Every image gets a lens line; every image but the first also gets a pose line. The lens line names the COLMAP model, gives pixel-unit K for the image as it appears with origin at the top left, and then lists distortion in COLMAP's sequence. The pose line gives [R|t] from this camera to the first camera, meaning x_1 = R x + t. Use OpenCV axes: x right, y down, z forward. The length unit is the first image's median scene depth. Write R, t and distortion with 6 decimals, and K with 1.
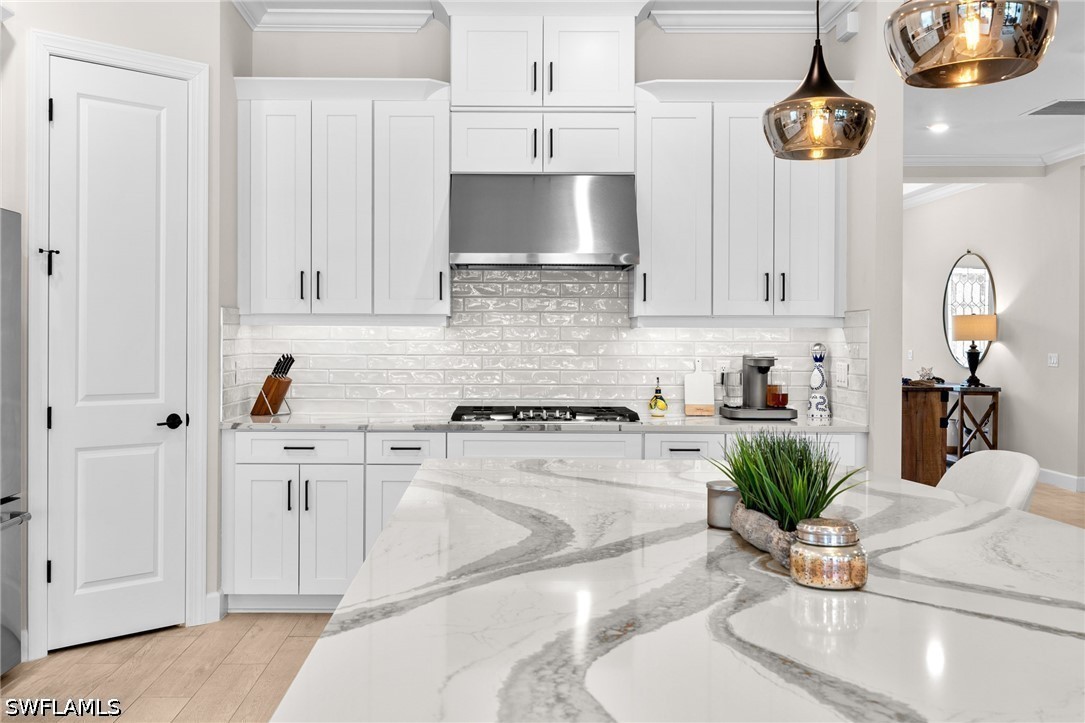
lens RADIAL K [[1062.3, 0, 494.3], [0, 1062.3, 339.8], [0, 0, 1]] dist [-0.000271, 0.005382]
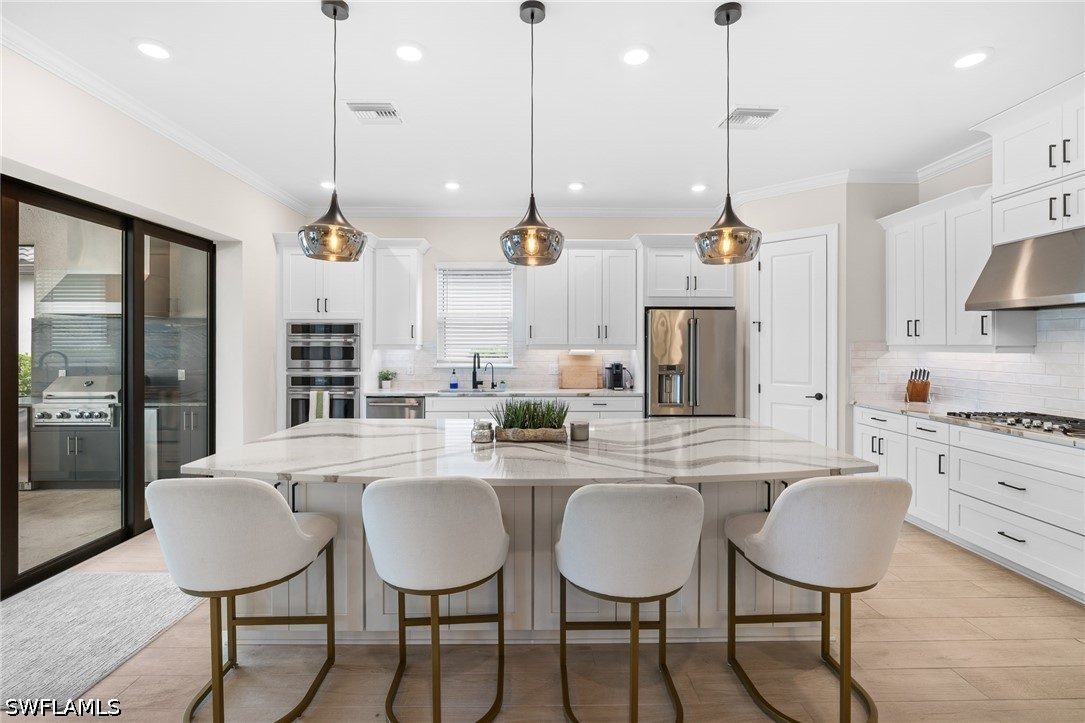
lens RADIAL K [[487.1, 0, 539.1], [0, 487.1, 344.8], [0, 0, 1]] dist [-0.007229, 0.000175]
pose [[0.014943, -0.003334, -0.999883, 0.598061], [-0.002597, 0.999991, -0.003373, -0.020271], [0.999885, 0.002647, 0.014934, 0.381032]]
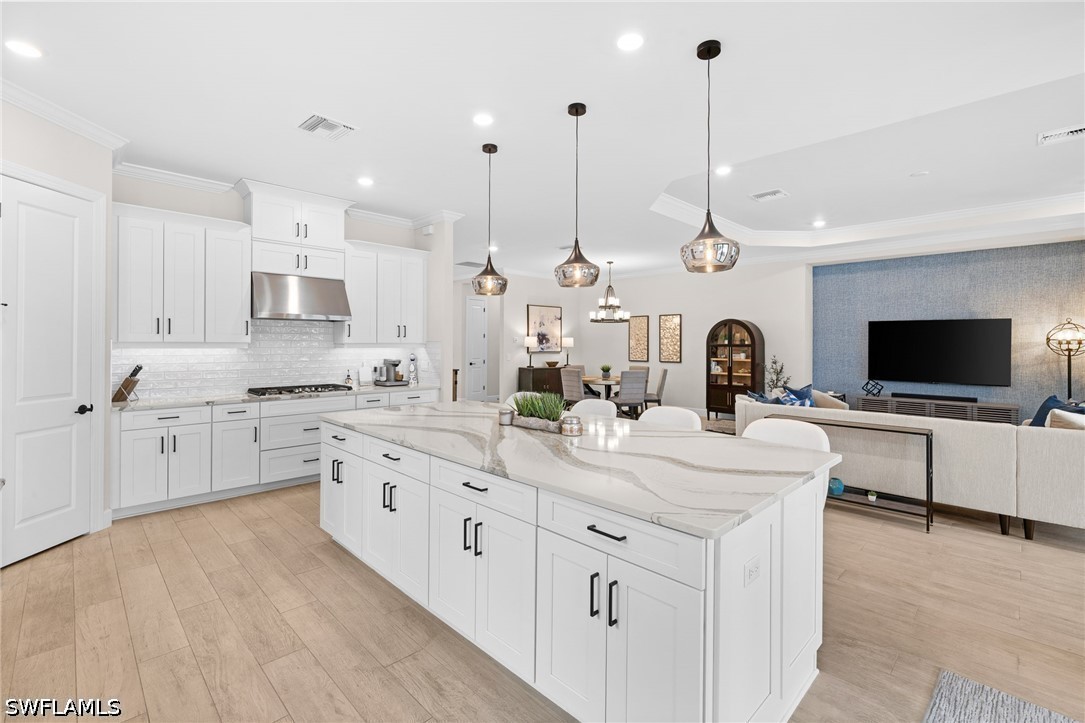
lens RADIAL K [[480.7, 0, 539.9], [0, 480.7, 342.1], [0, 0, 1]] dist [-0.003972, 0.000092]
pose [[0.712026, 0.000603, 0.702153, -0.286535], [-0.000084, 1.000000, -0.000773, -0.023971], [-0.702153, 0.000492, 0.712026, -0.015486]]
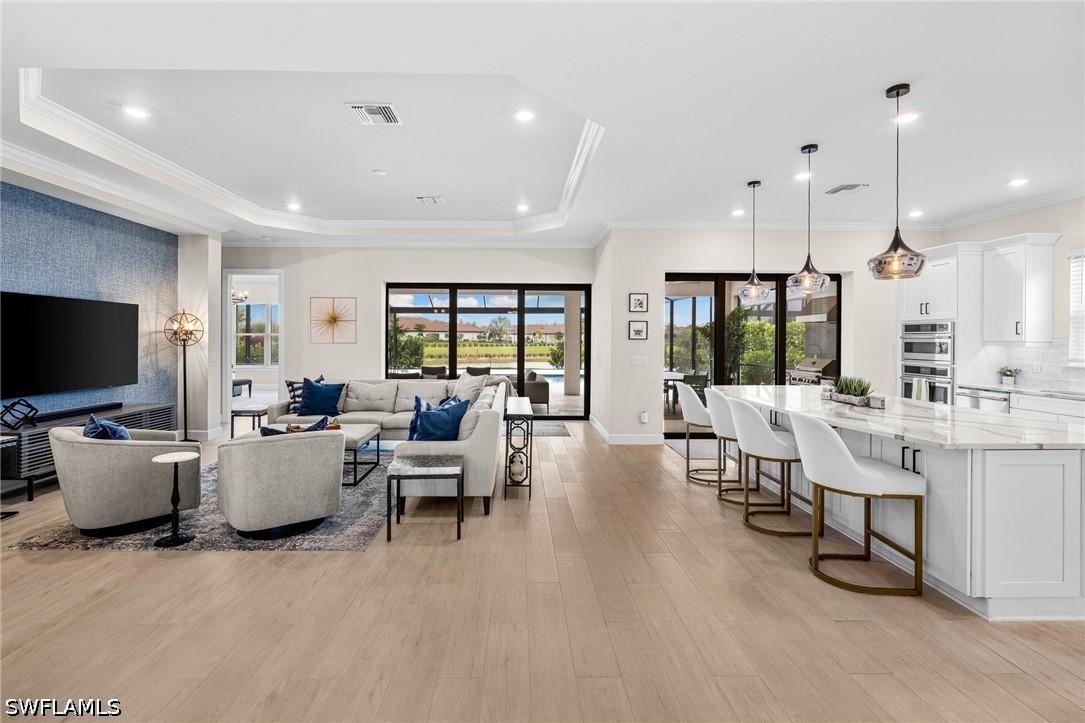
lens RADIAL K [[483.7, 0, 526.2], [0, 483.7, 338.9], [0, 0, 1]] dist [-0.004803, 0.000104]
pose [[-0.999832, -0.009833, -0.015494, 0.614168], [-0.009892, 0.999944, 0.003723, -0.021757], [0.015457, 0.003875, -0.999873, 1.117564]]
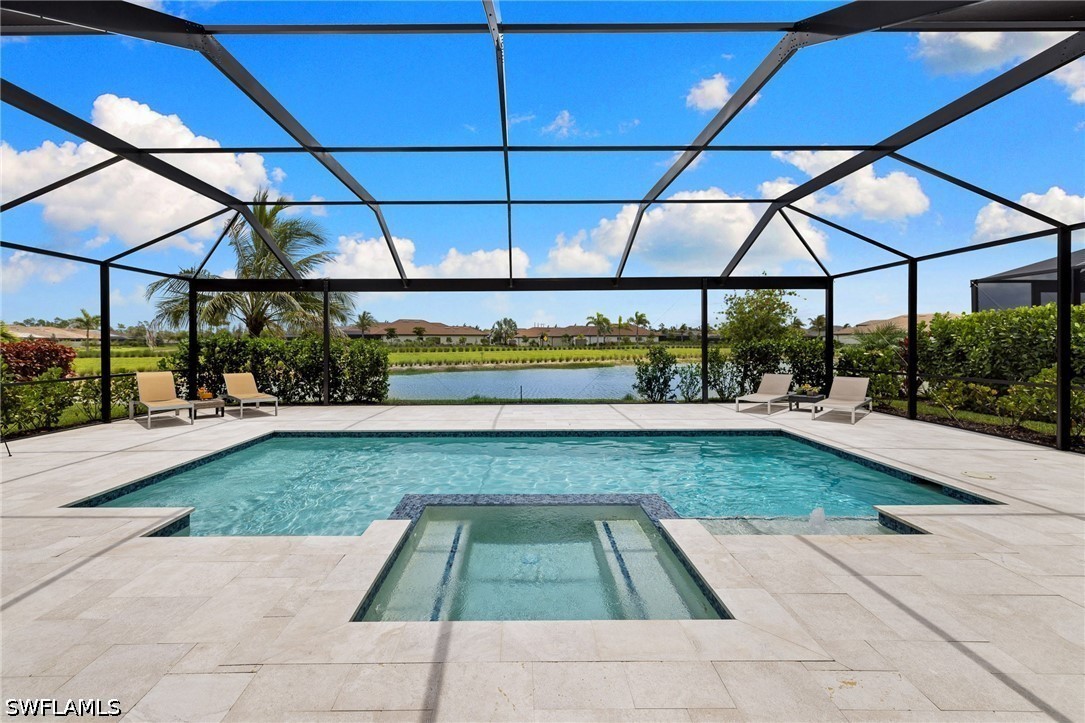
lens RADIAL K [[462.5, 0, 516.6], [0, 462.5, 341.5], [0, 0, 1]] dist [-0.000641, 0.000914]
pose [[-0.999982, -0.001102, 0.005907, 0.881569], [-0.001089, 0.999997, 0.002221, -0.009698], [-0.005909, 0.002215, -0.999980, -1.262587]]
